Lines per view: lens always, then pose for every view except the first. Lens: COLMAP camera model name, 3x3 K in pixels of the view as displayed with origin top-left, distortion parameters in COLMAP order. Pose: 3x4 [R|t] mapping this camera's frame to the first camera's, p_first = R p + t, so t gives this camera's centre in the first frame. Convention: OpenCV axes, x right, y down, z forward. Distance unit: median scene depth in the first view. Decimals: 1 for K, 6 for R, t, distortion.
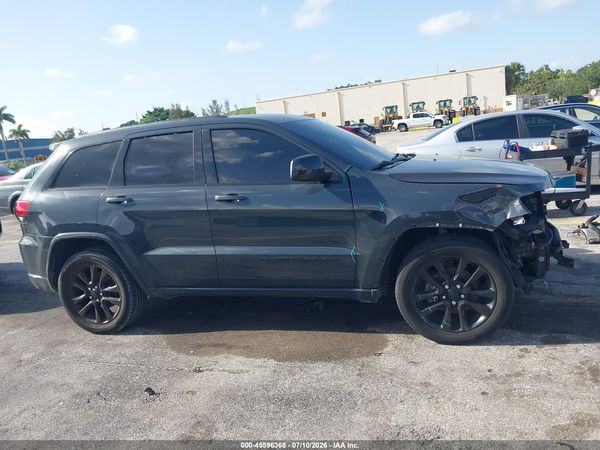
lens RADIAL K [[496.1, 0, 306.3], [0, 496.1, 225.1], [0, 0, 1]] dist [0.003227, -0.010991]
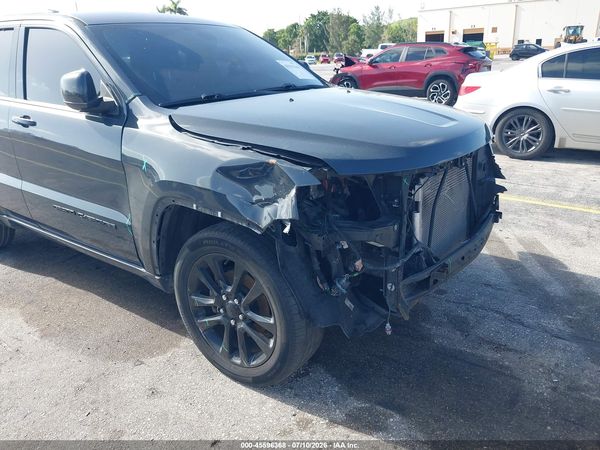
lens RADIAL K [[496.1, 0, 306.3], [0, 496.1, 225.1], [0, 0, 1]] dist [0.003227, -0.010991]
pose [[0.942105, 0.183795, -0.280460, 0.467544], [-0.134617, 0.973347, 0.185670, -0.091989], [0.307110, -0.137166, 0.941737, 0.353095]]
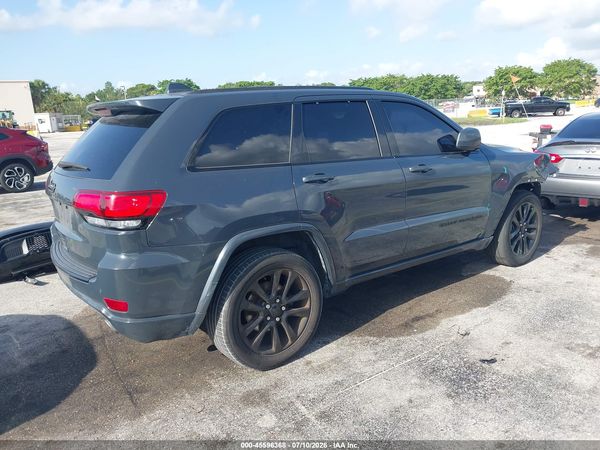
lens RADIAL K [[496.1, 0, 306.3], [0, 496.1, 225.1], [0, 0, 1]] dist [0.003227, -0.010991]
pose [[0.563844, -0.097584, 0.820096, -1.050722], [0.137899, 0.990179, 0.023012, 0.004875], [-0.814287, 0.100116, 0.571764, 0.576864]]
